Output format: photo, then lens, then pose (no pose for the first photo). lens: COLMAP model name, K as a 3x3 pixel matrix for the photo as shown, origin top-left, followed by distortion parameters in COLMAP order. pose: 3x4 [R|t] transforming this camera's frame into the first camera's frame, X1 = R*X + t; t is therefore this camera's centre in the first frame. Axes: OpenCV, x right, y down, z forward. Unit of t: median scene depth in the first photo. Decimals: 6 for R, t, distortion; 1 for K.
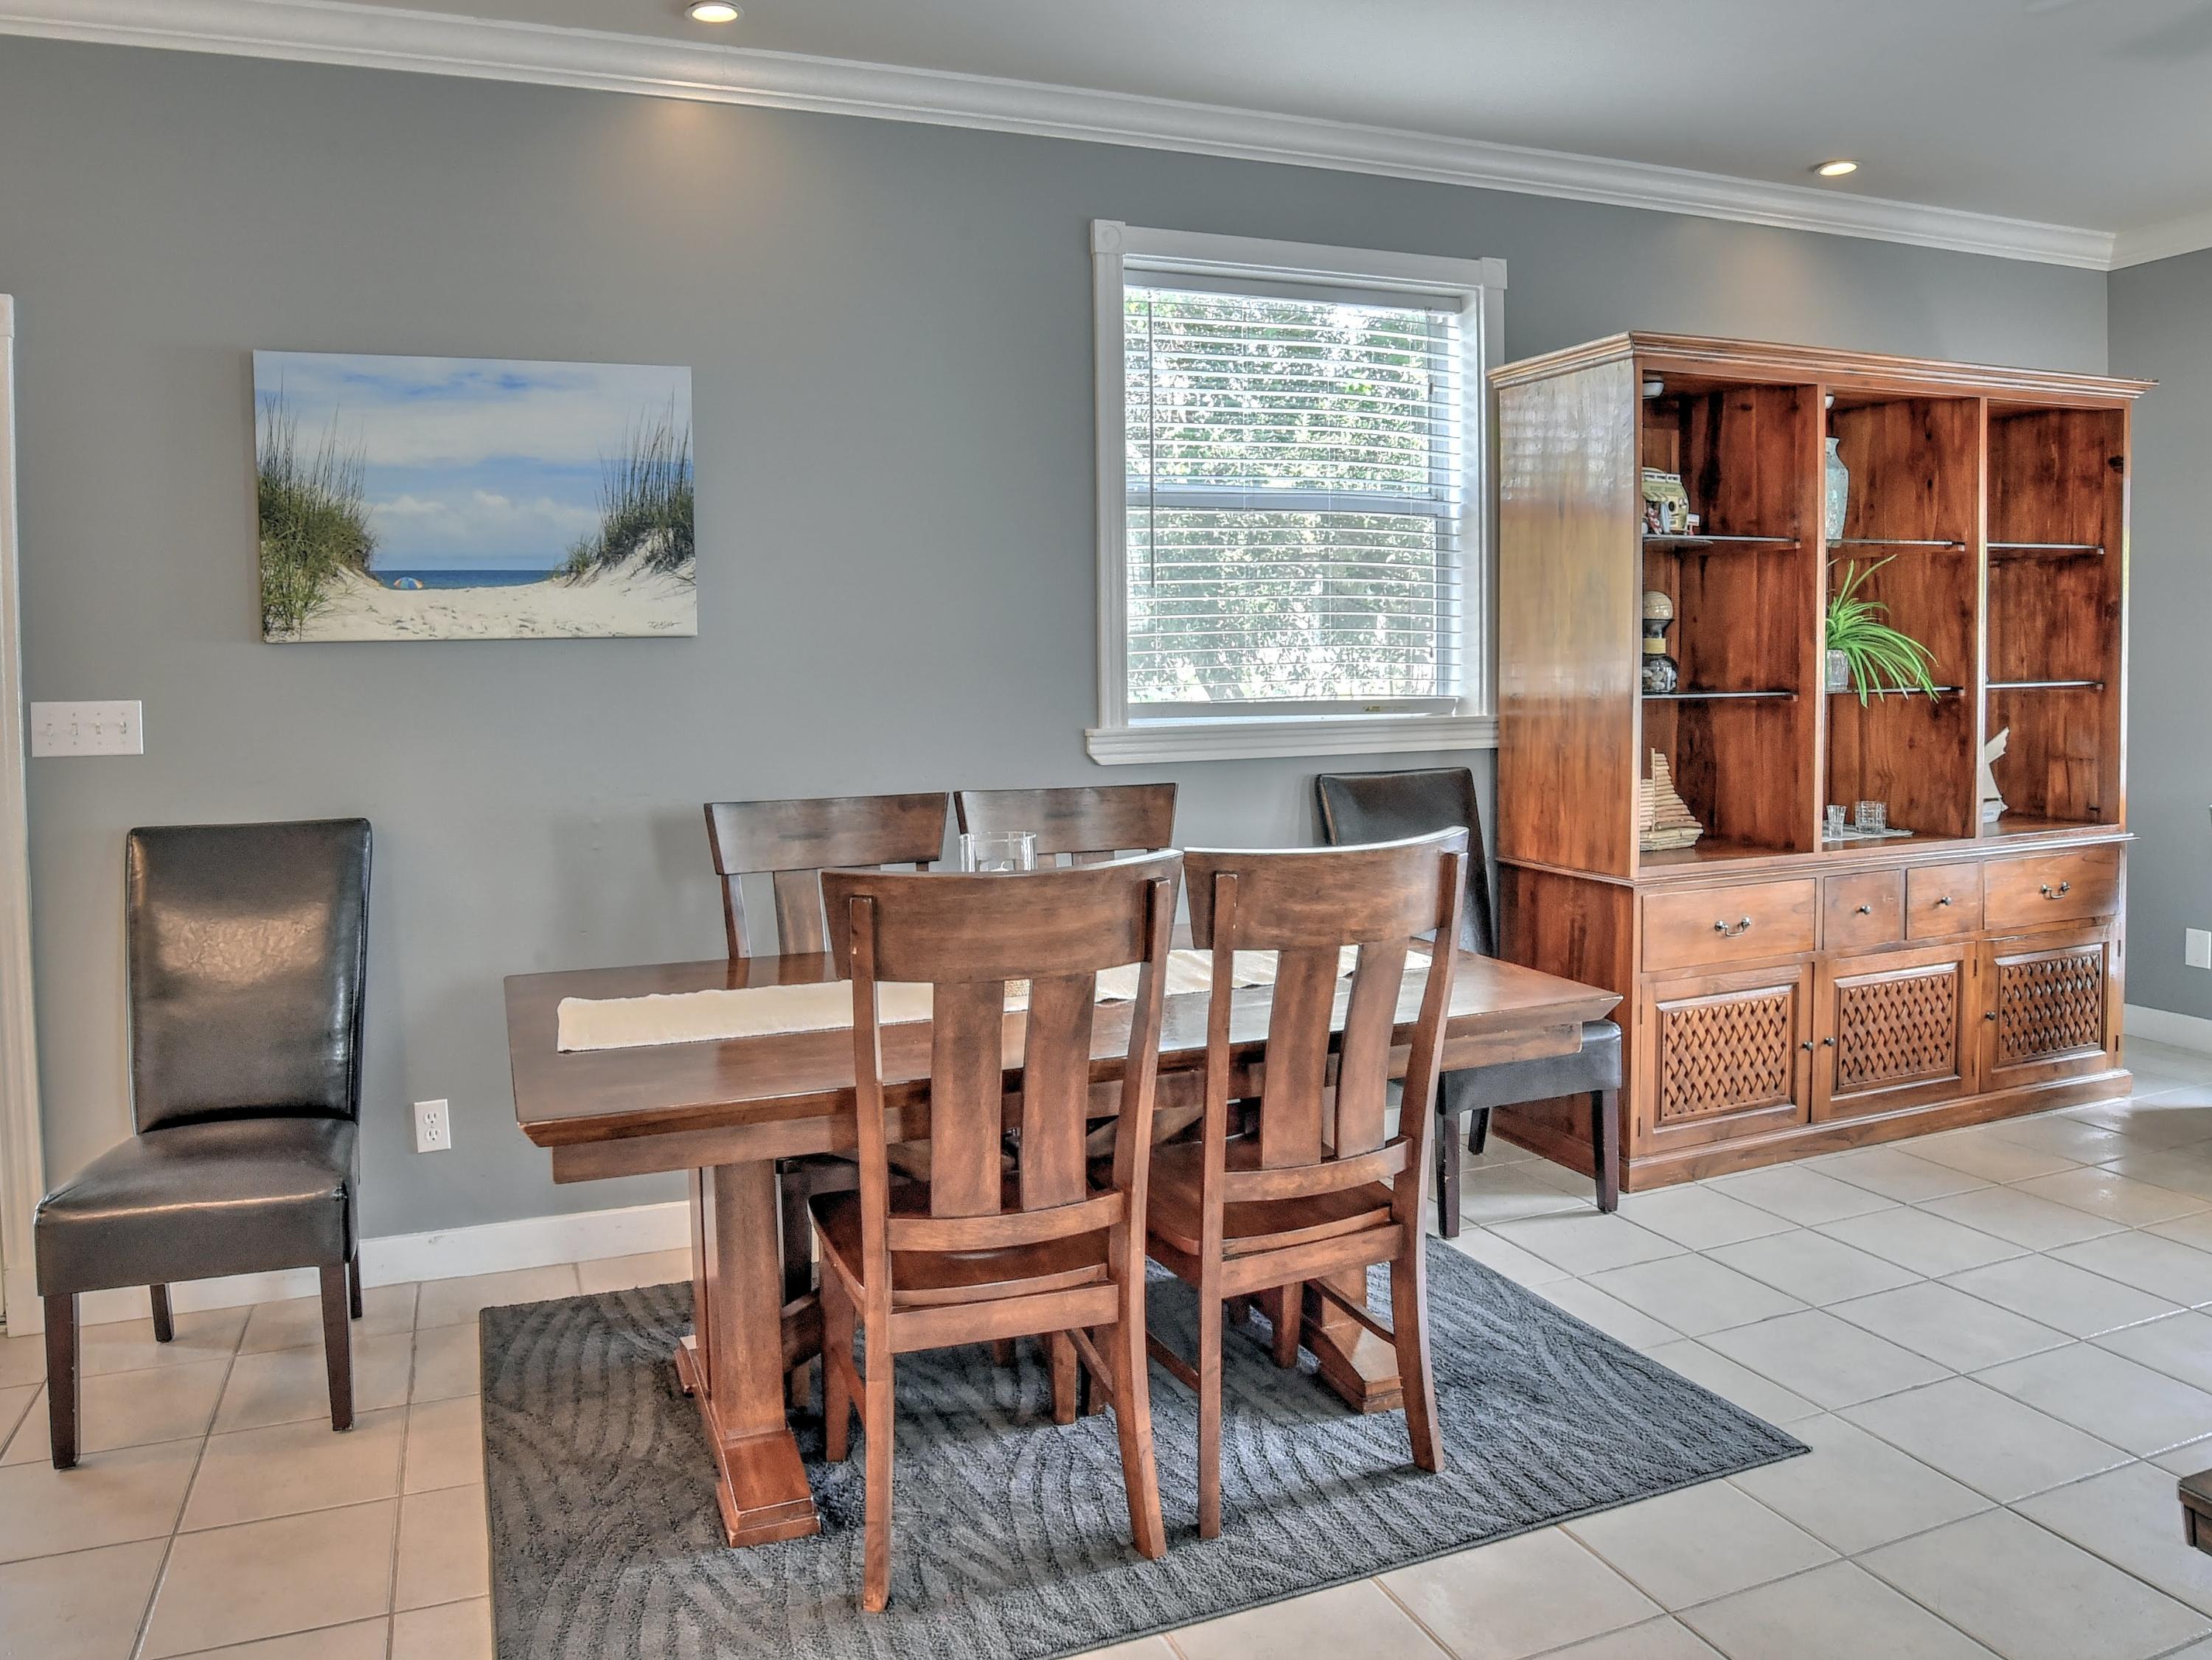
lens RADIAL K [[1494.4, 0, 1099.0], [0, 1494.4, 717.0], [0, 0, 1]] dist [-0.080719, 0.023111]
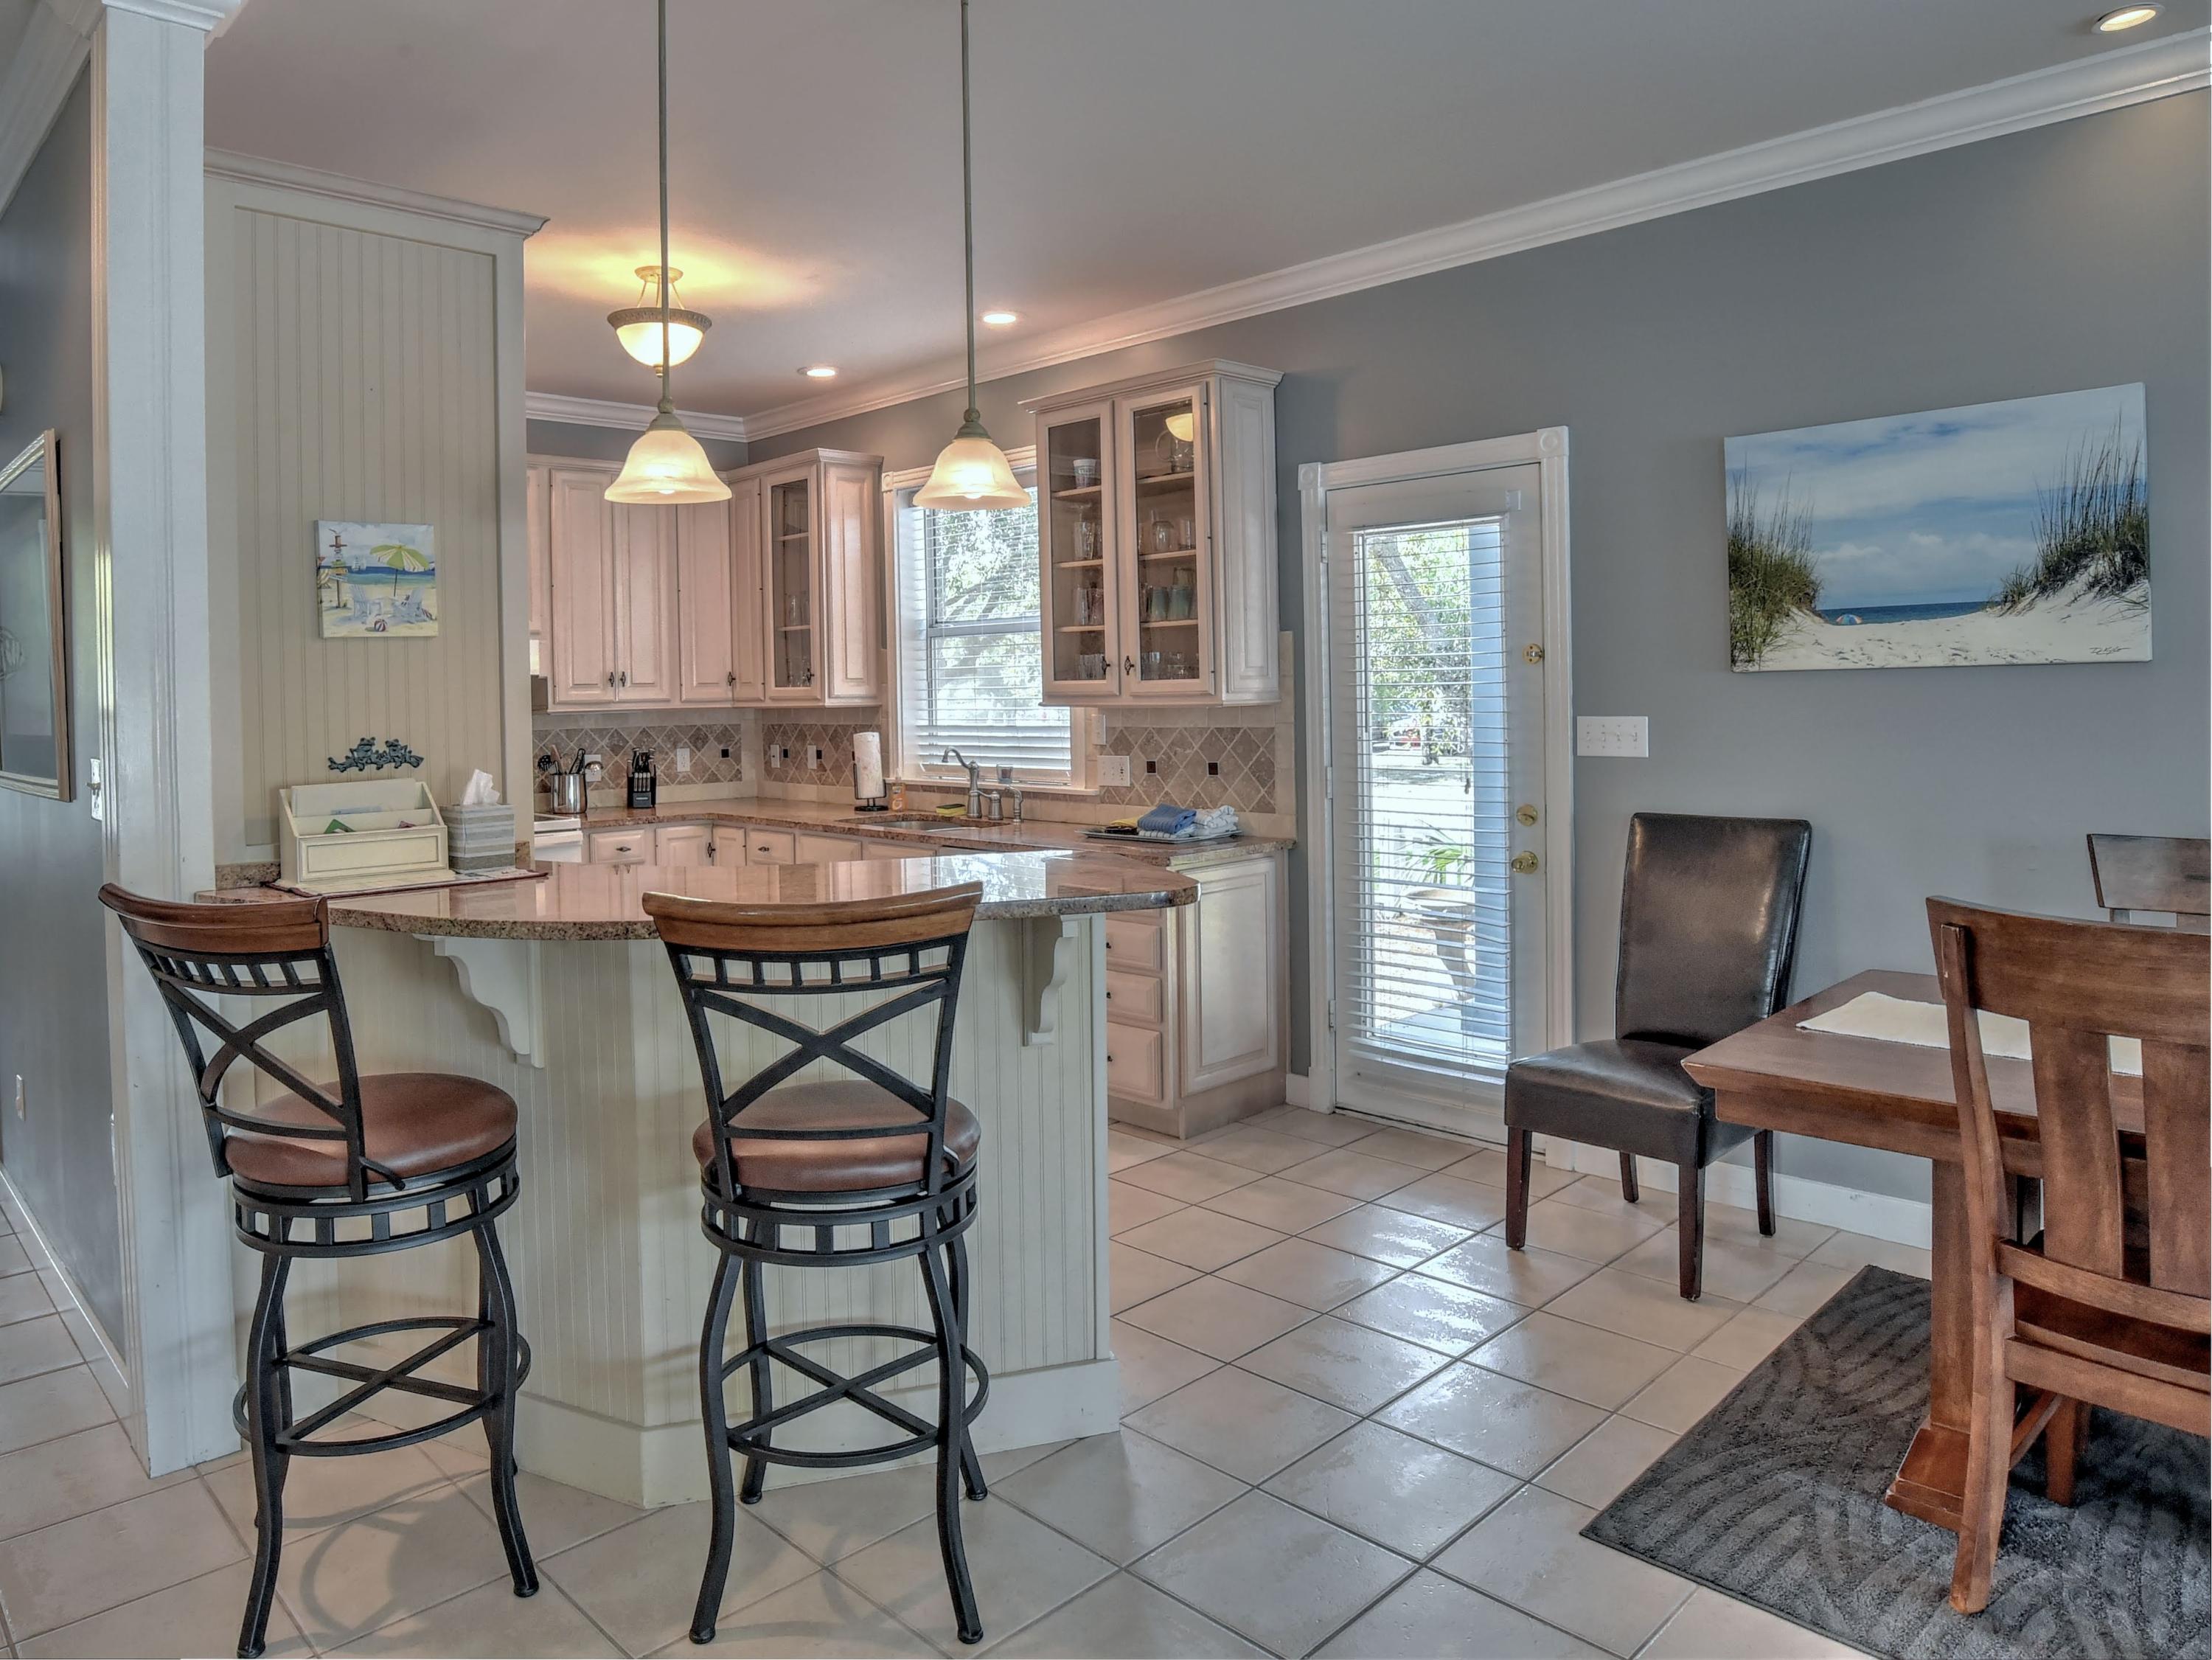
lens RADIAL K [[1494.7, 0, 1099.0], [0, 1494.7, 717.0], [0, 0, 1]] dist [-0.080719, 0.023111]
pose [[0.390017, 0.024945, -0.920470, 0.373612], [-0.022802, 0.999588, 0.017428, -0.022326], [0.920525, 0.014192, 0.390425, 0.013837]]
